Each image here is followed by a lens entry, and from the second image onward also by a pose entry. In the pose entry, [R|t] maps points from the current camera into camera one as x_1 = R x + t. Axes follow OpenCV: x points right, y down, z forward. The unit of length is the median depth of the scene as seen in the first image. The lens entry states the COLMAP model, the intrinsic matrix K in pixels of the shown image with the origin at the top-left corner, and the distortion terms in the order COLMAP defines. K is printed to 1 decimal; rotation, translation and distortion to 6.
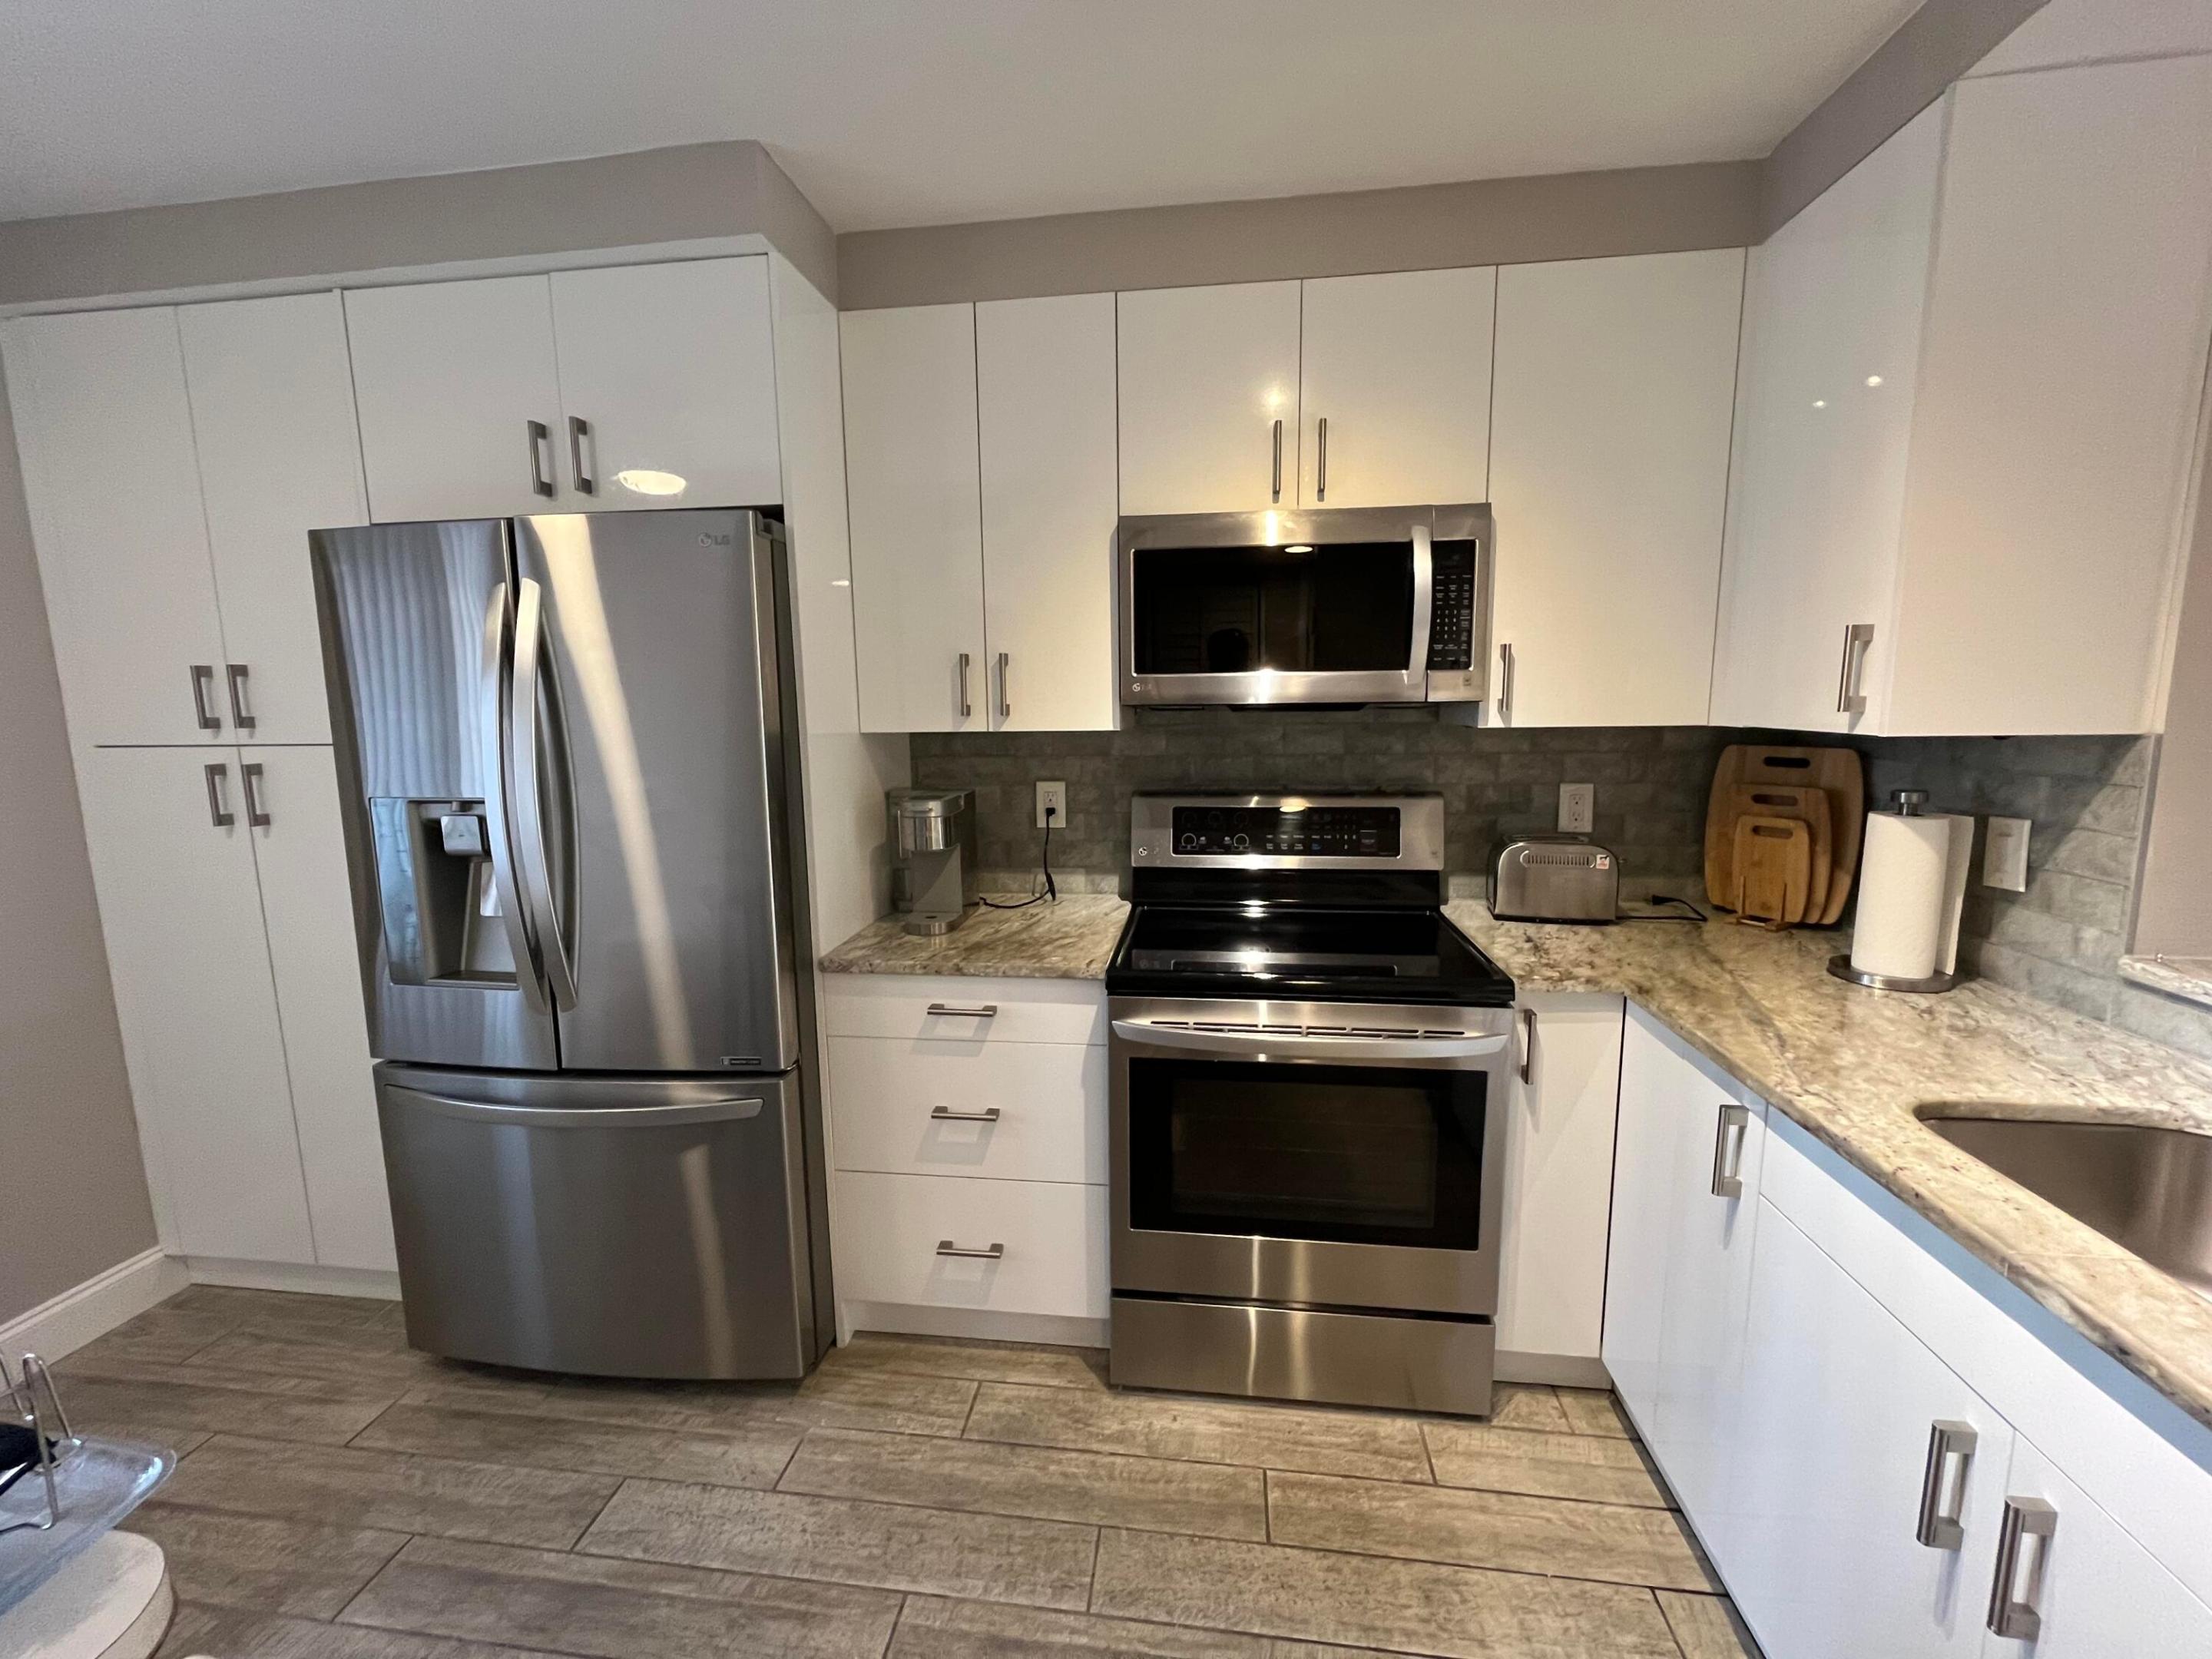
lens RADIAL K [[898.7, 0, 1103.8], [0, 898.7, 831.0], [0, 0, 1]] dist [-0.001753, -0.000226]
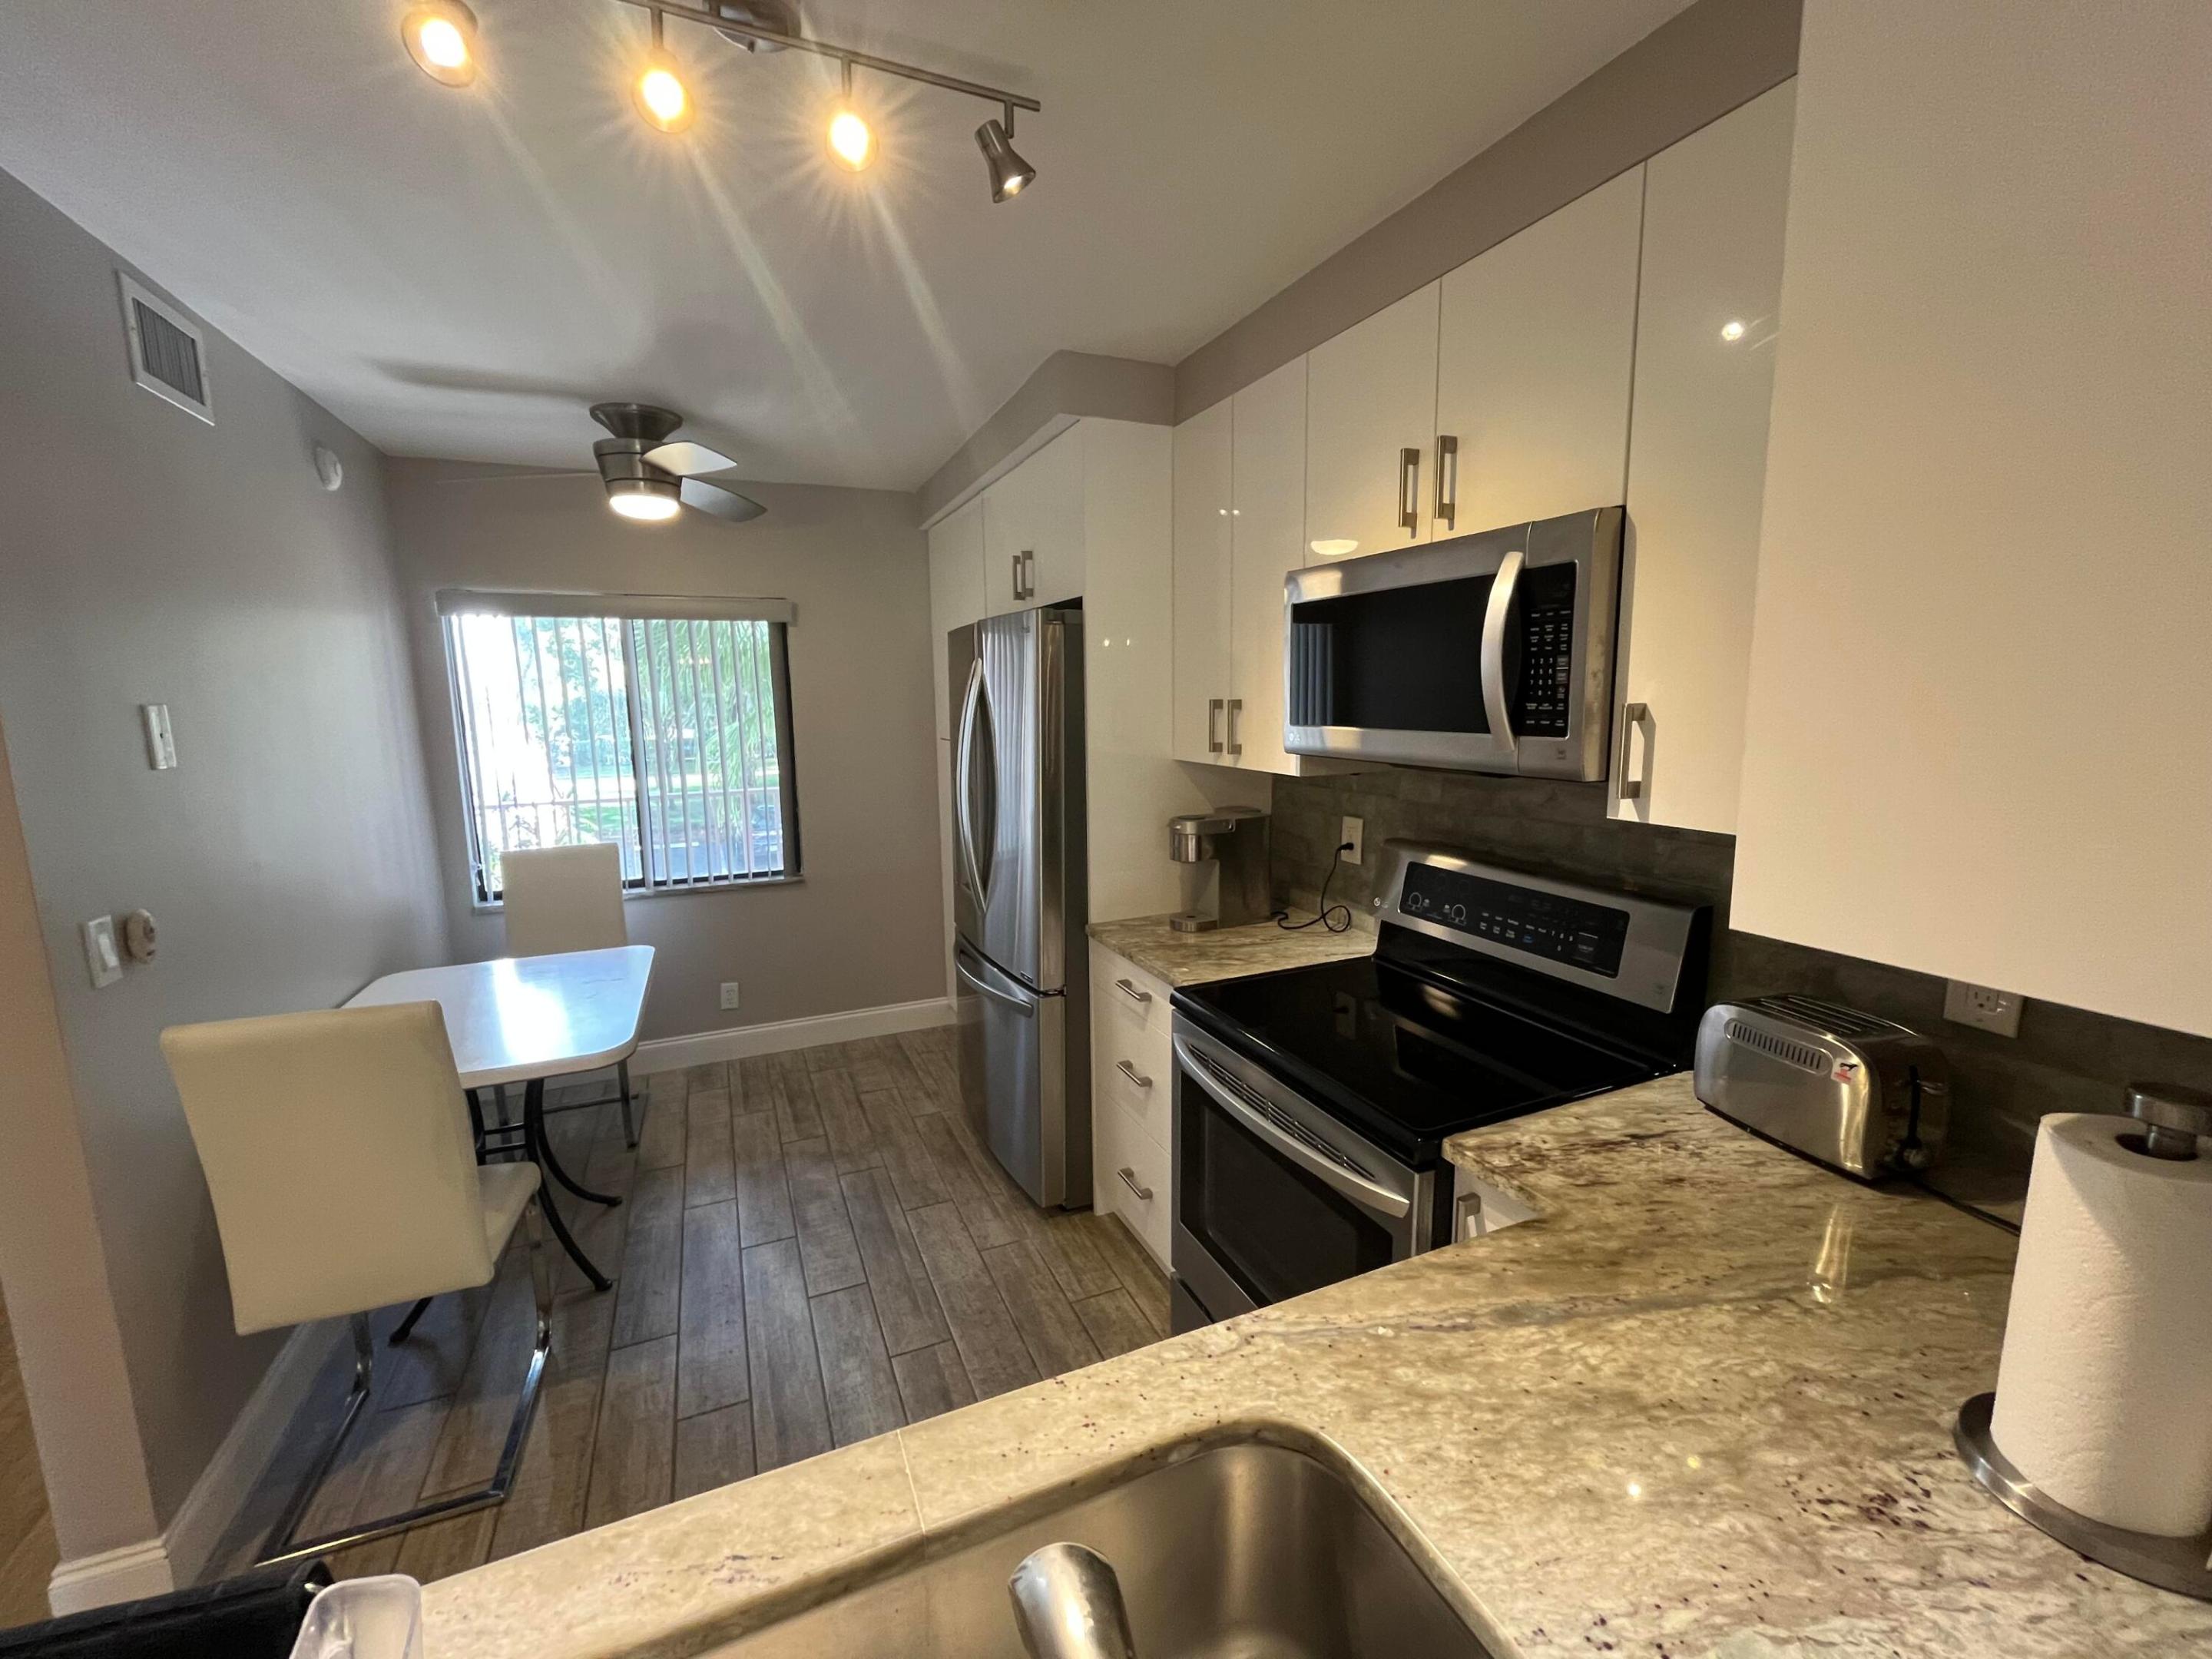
lens RADIAL K [[898.7, 0, 1095.2], [0, 898.7, 831.0], [0, 0, 1]] dist [-0.001753, -0.000226]
pose [[0.511734, 0.139405, -0.847759, 0.843770], [-0.119024, 0.988736, 0.090741, -0.125396], [0.850860, 0.054469, 0.522562, 0.293488]]
